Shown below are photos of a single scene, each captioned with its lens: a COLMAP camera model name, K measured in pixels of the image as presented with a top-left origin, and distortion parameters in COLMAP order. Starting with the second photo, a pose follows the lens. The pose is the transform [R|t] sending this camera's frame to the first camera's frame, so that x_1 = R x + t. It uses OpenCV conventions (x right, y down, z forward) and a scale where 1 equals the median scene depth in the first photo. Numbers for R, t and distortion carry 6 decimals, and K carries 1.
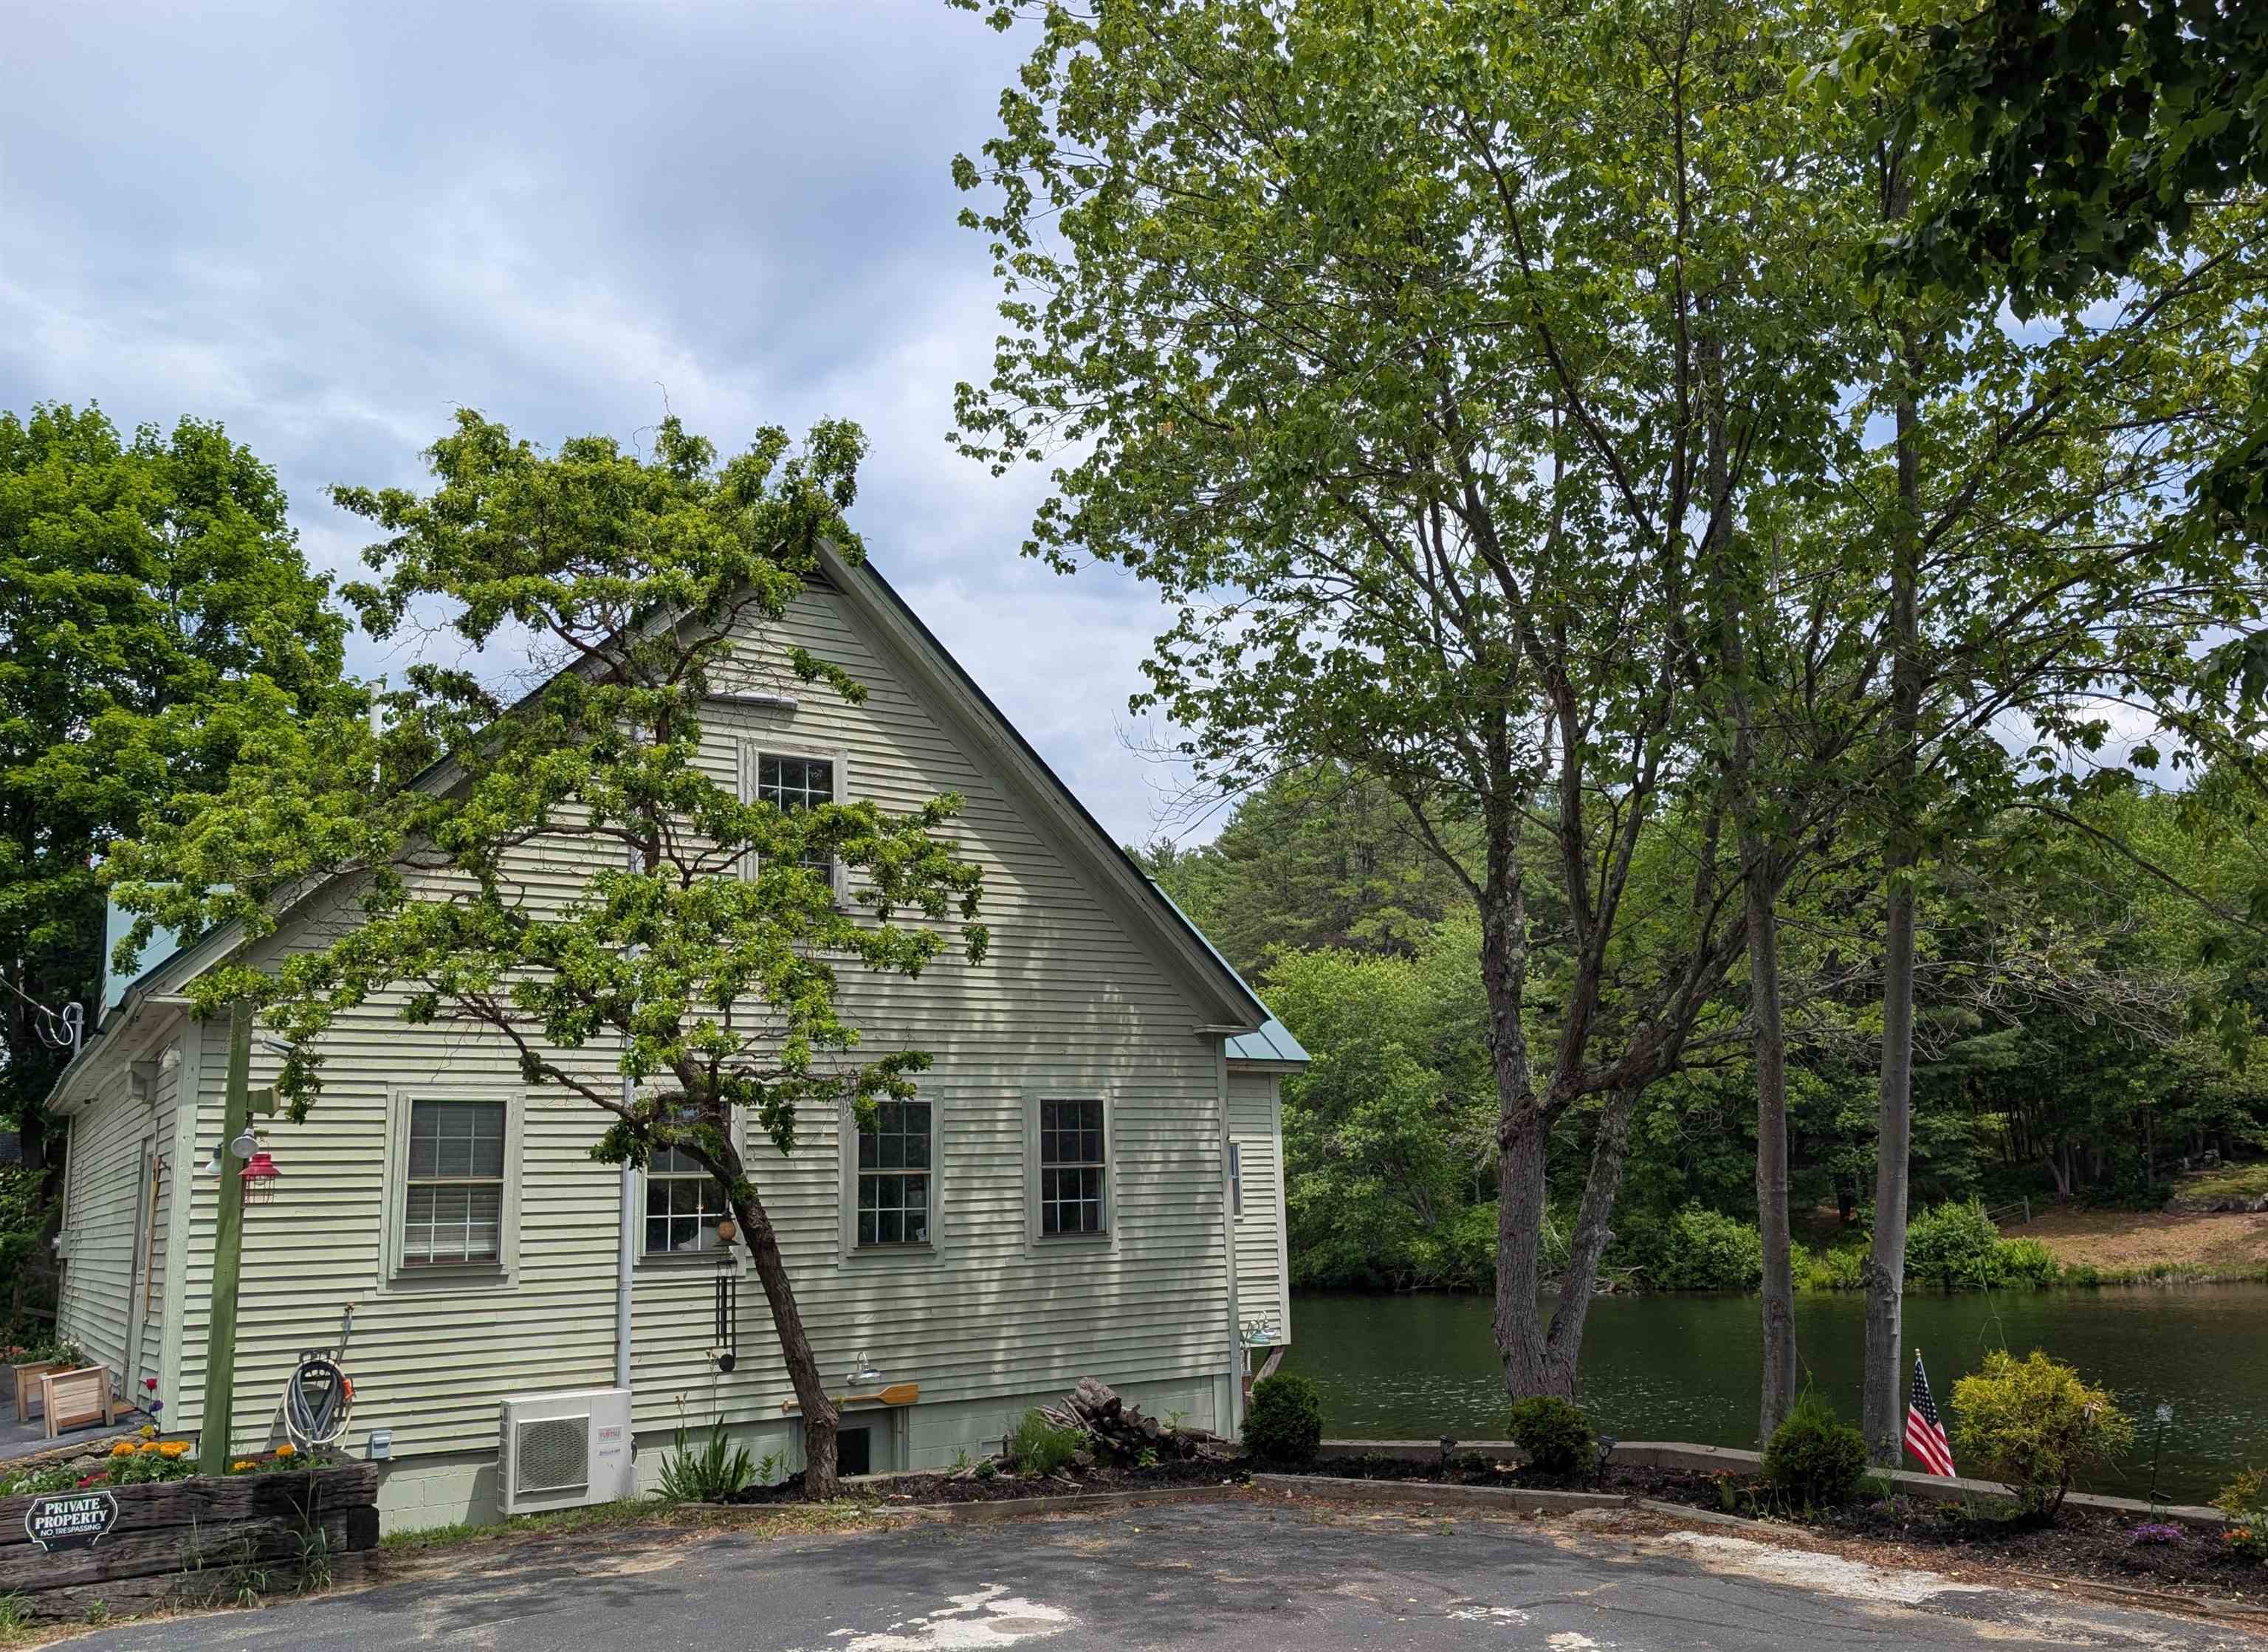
lens RADIAL K [[1762.1, 0, 1202.9], [0, 1762.1, 915.3], [0, 0, 1]] dist [0.024445, -0.009874]
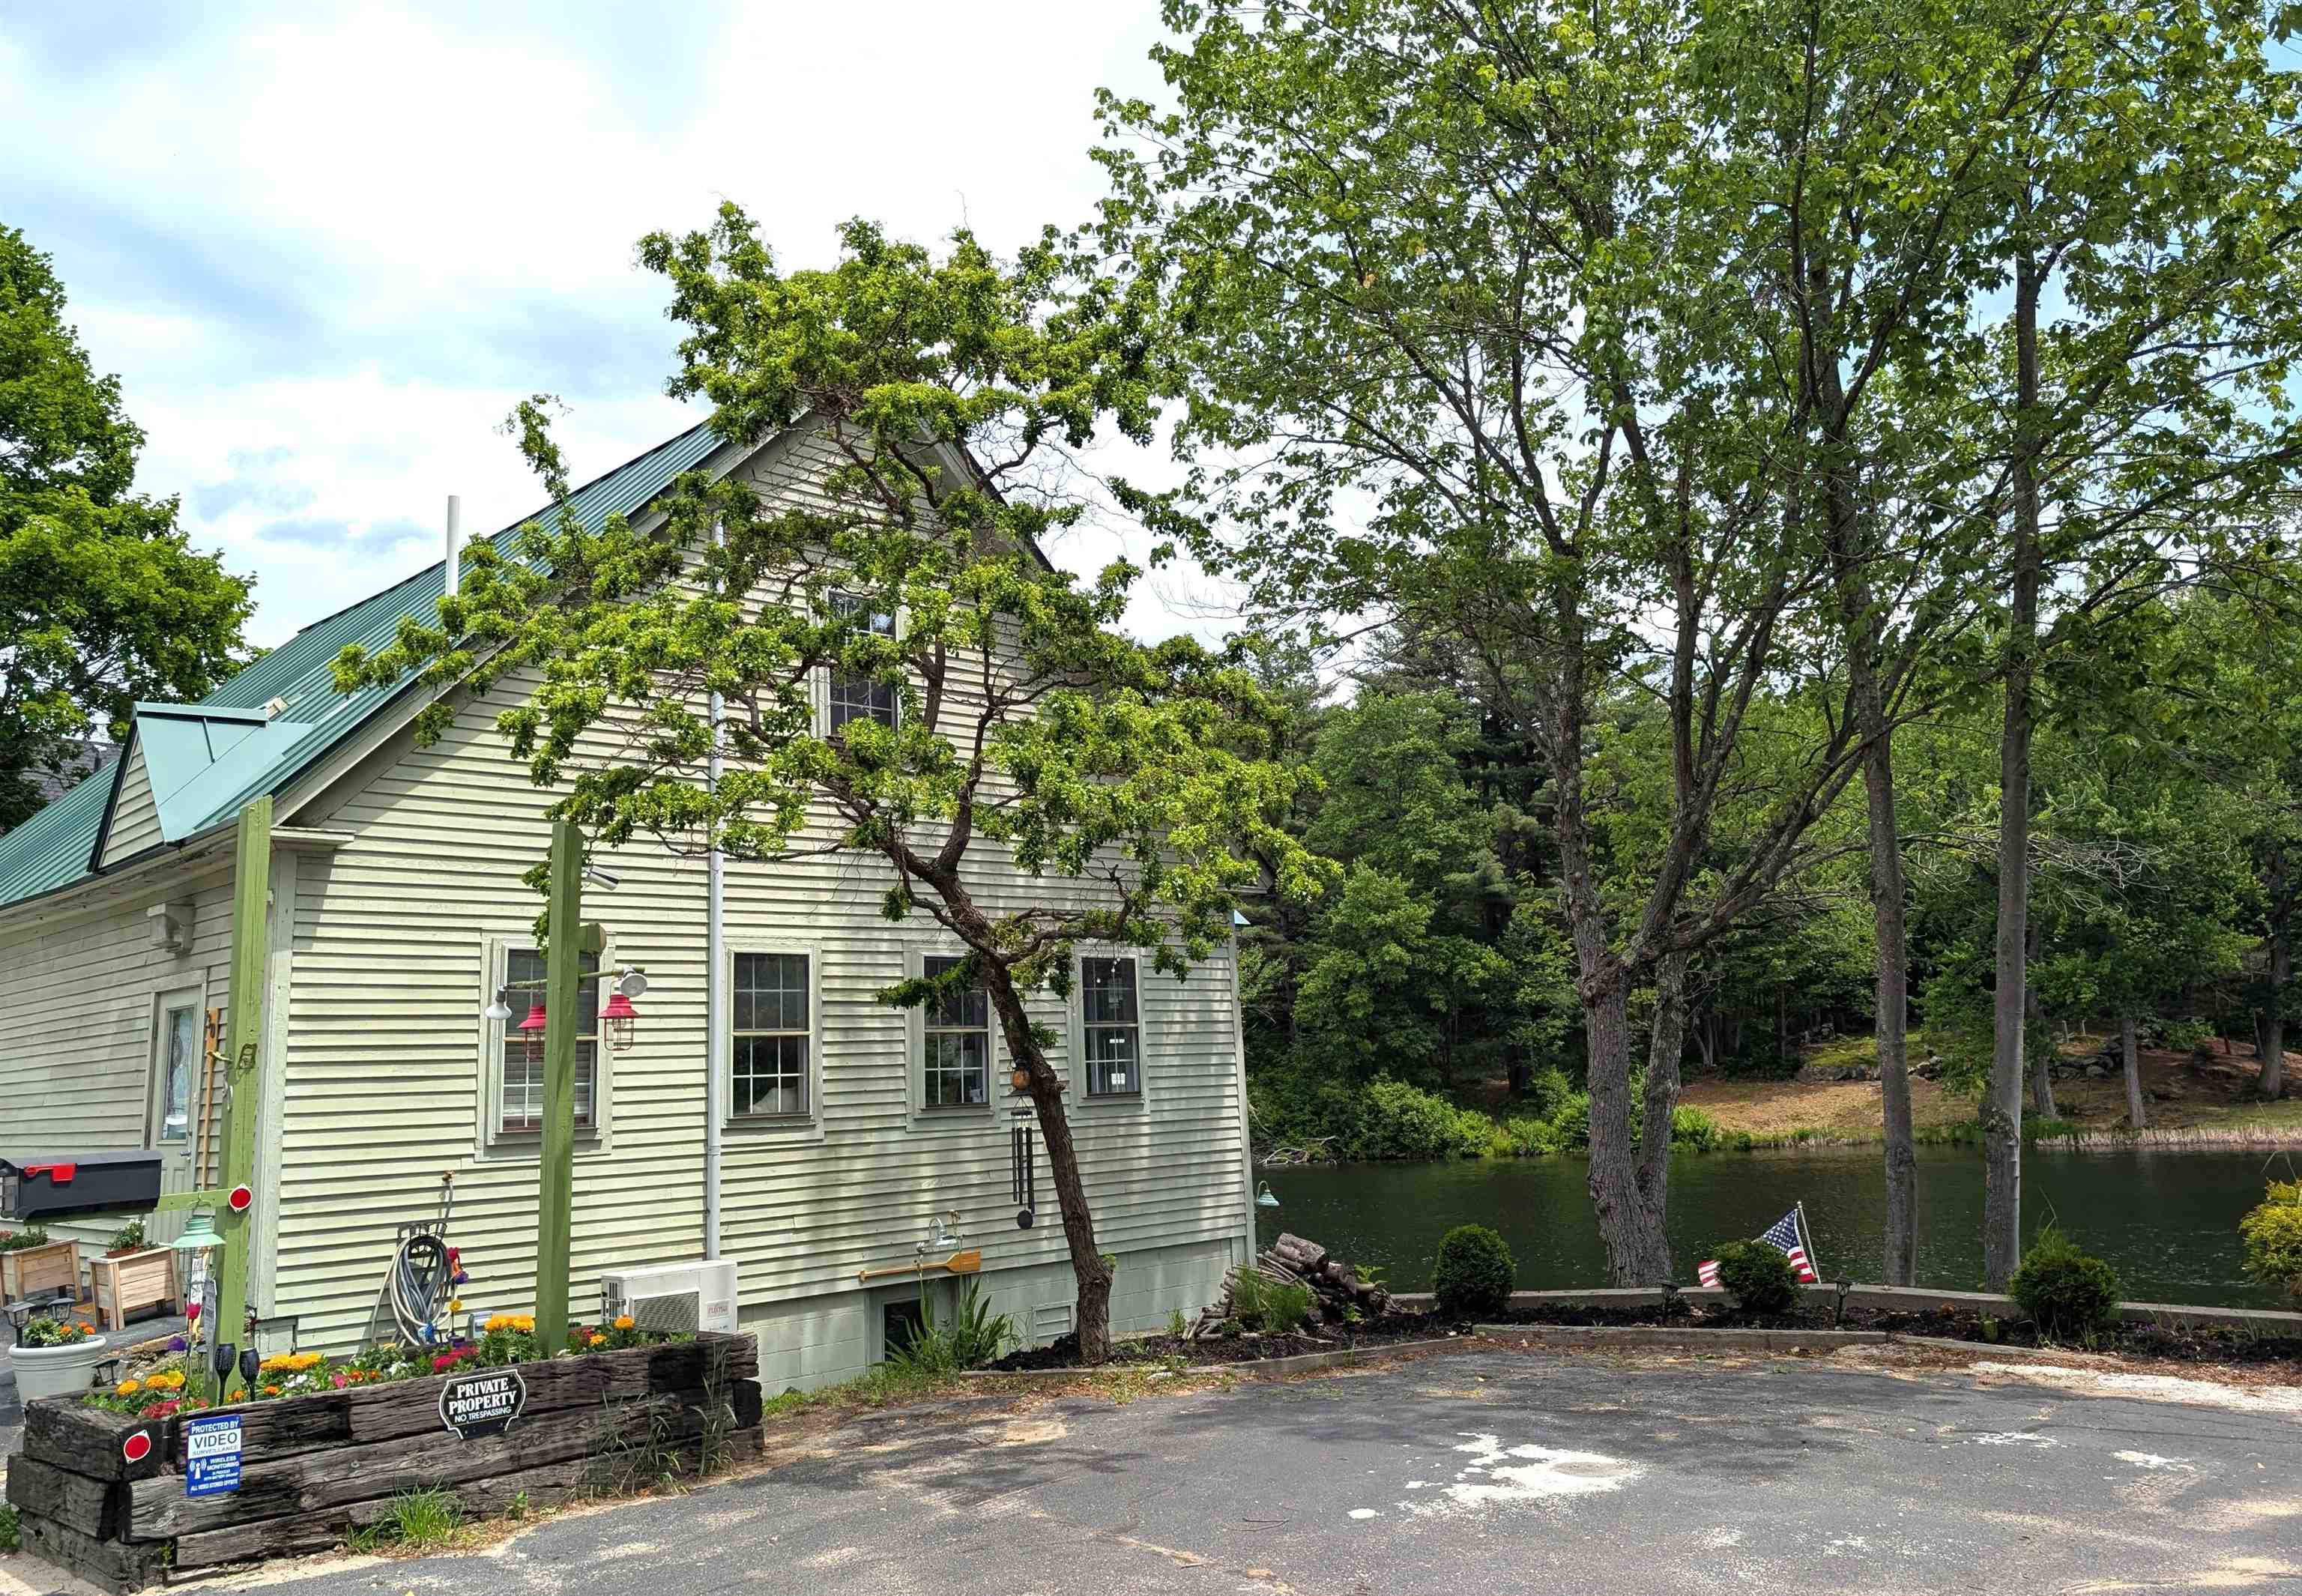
lens RADIAL K [[1753.4, 0, 1150.5], [0, 1753.4, 755.7], [0, 0, 1]] dist [0.030166, -0.008333]
pose [[0.983727, 0.026997, 0.177631, -0.236284], [-0.023231, 0.999460, -0.023251, 0.014648], [-0.178163, 0.018746, 0.983822, 0.033039]]
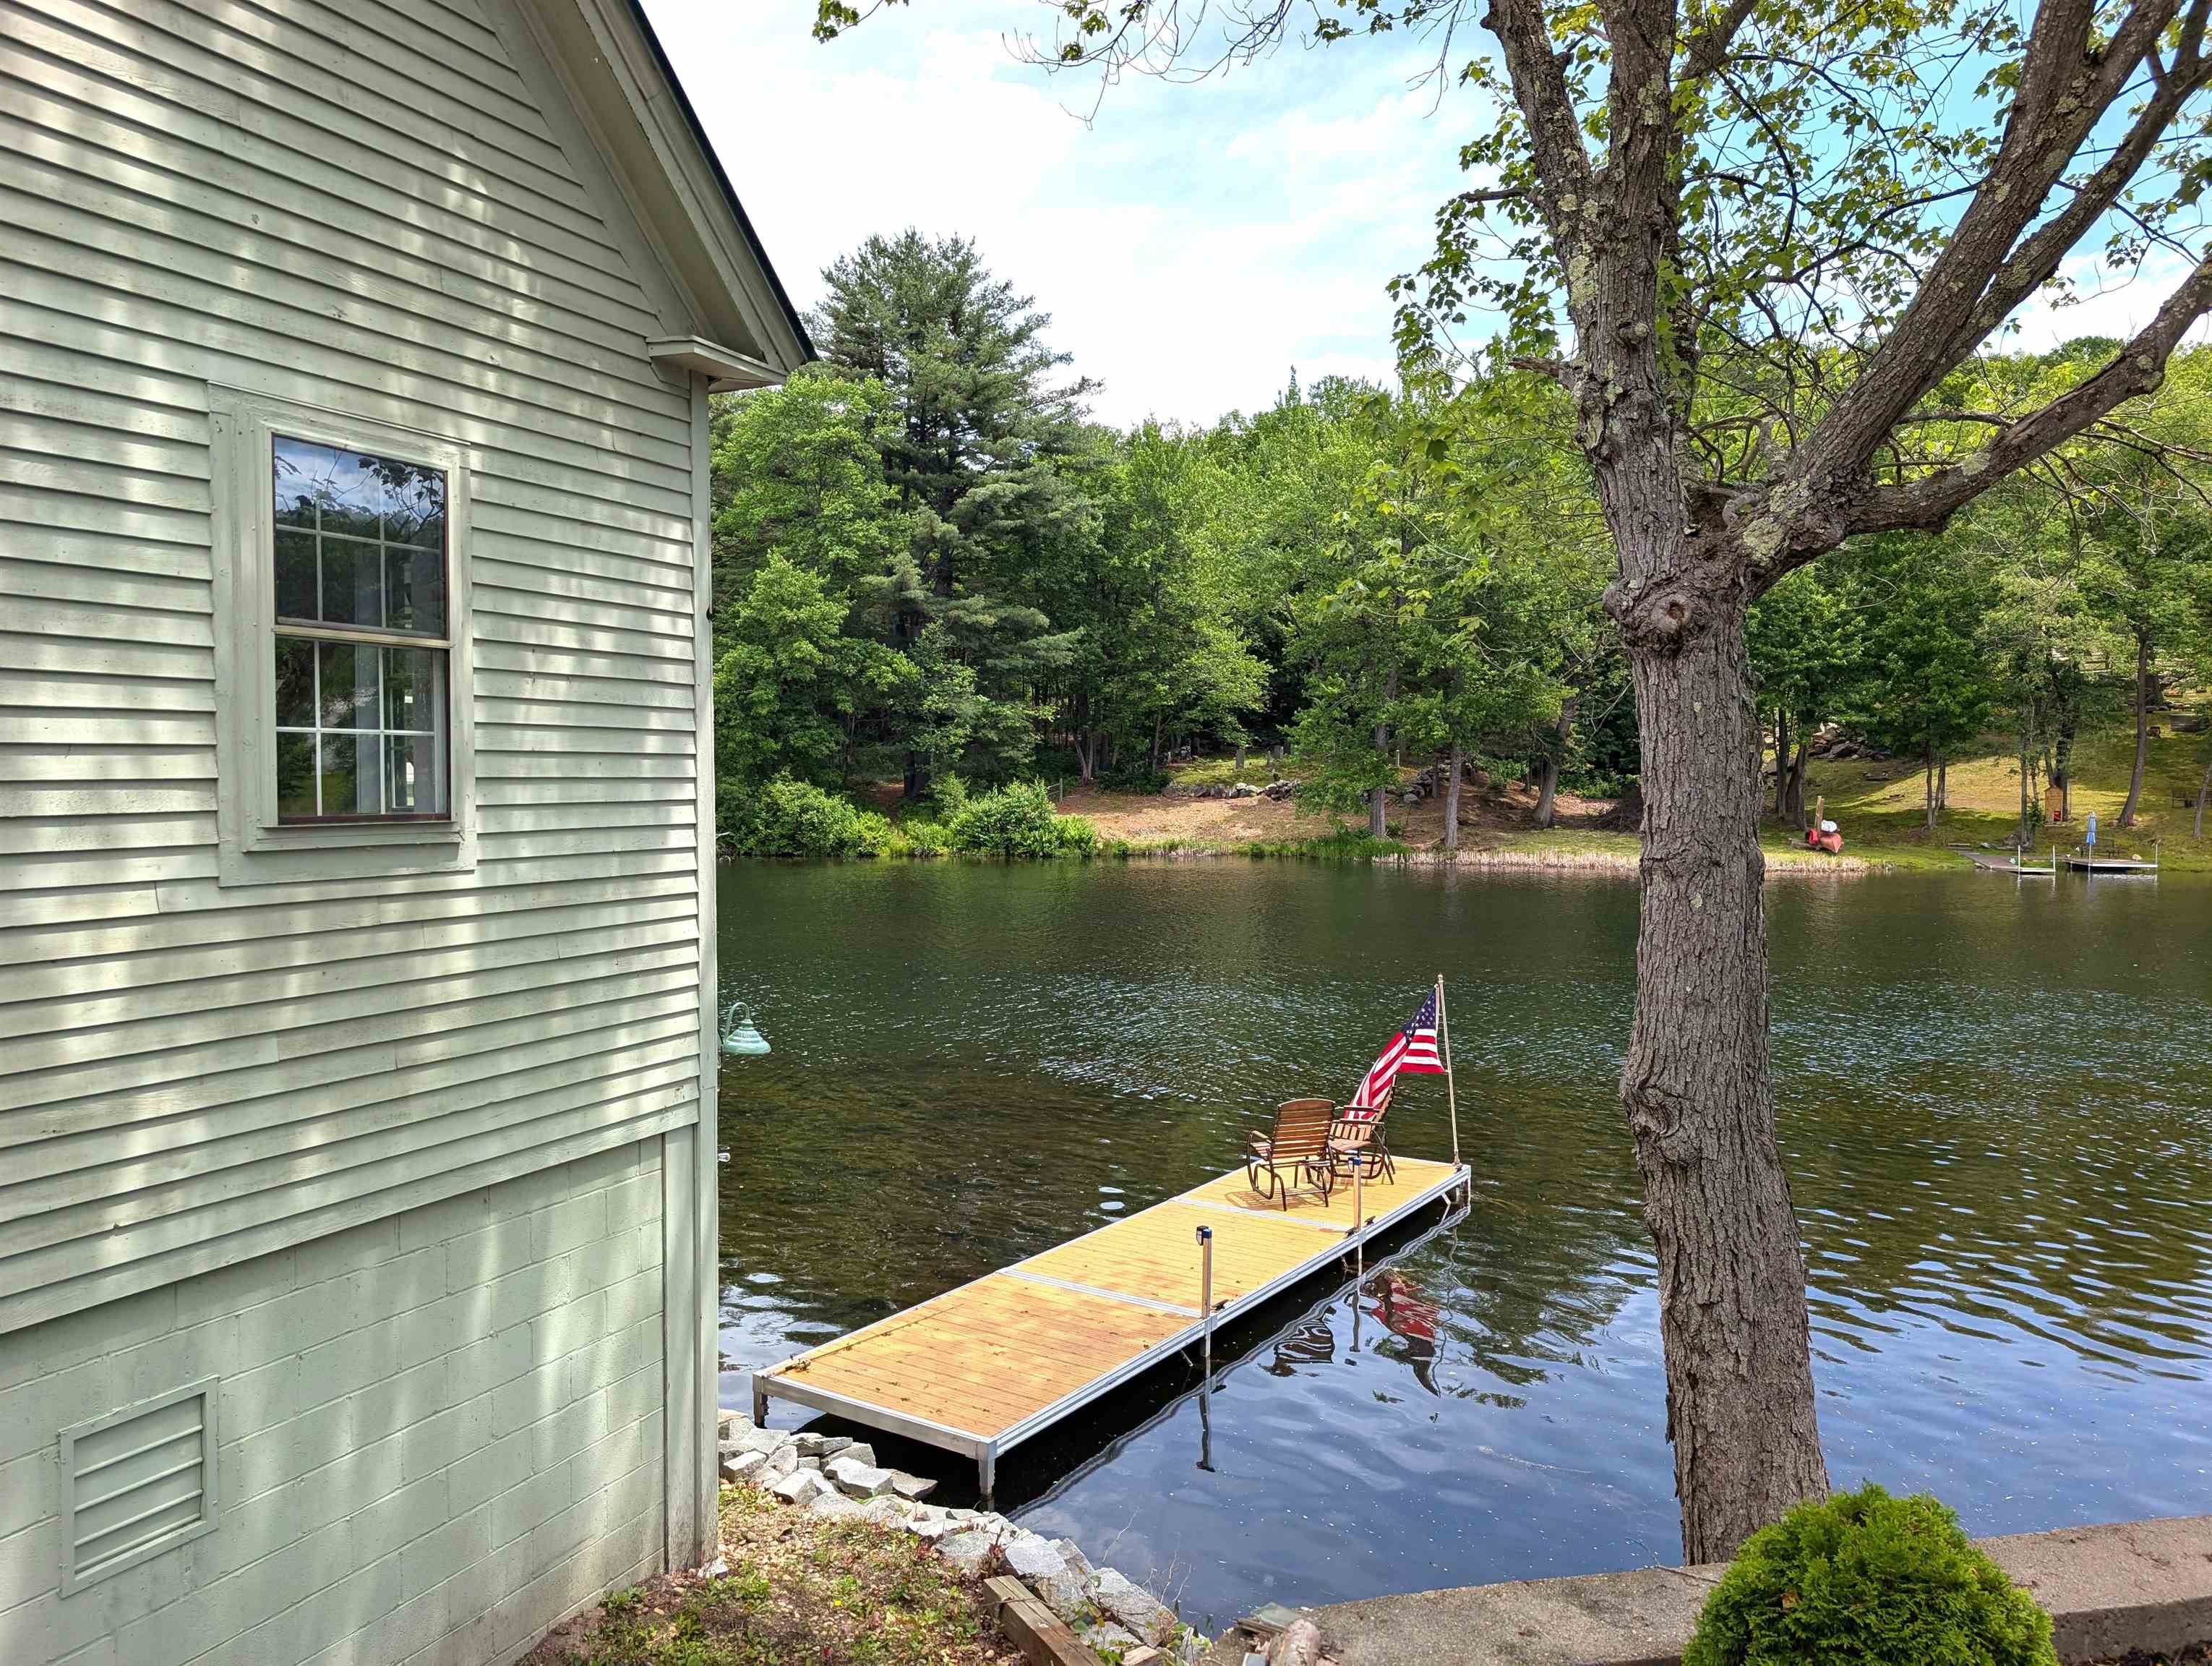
lens RADIAL K [[1564.7, 0, 1144.6], [0, 1564.7, 839.1], [0, 0, 1]] dist [0.006125, -0.002629]
pose [[0.850708, 0.019524, 0.525276, -0.109142], [-0.126026, 0.977739, 0.167762, 0.112721], [-0.510308, -0.208914, 0.834231, 0.664909]]
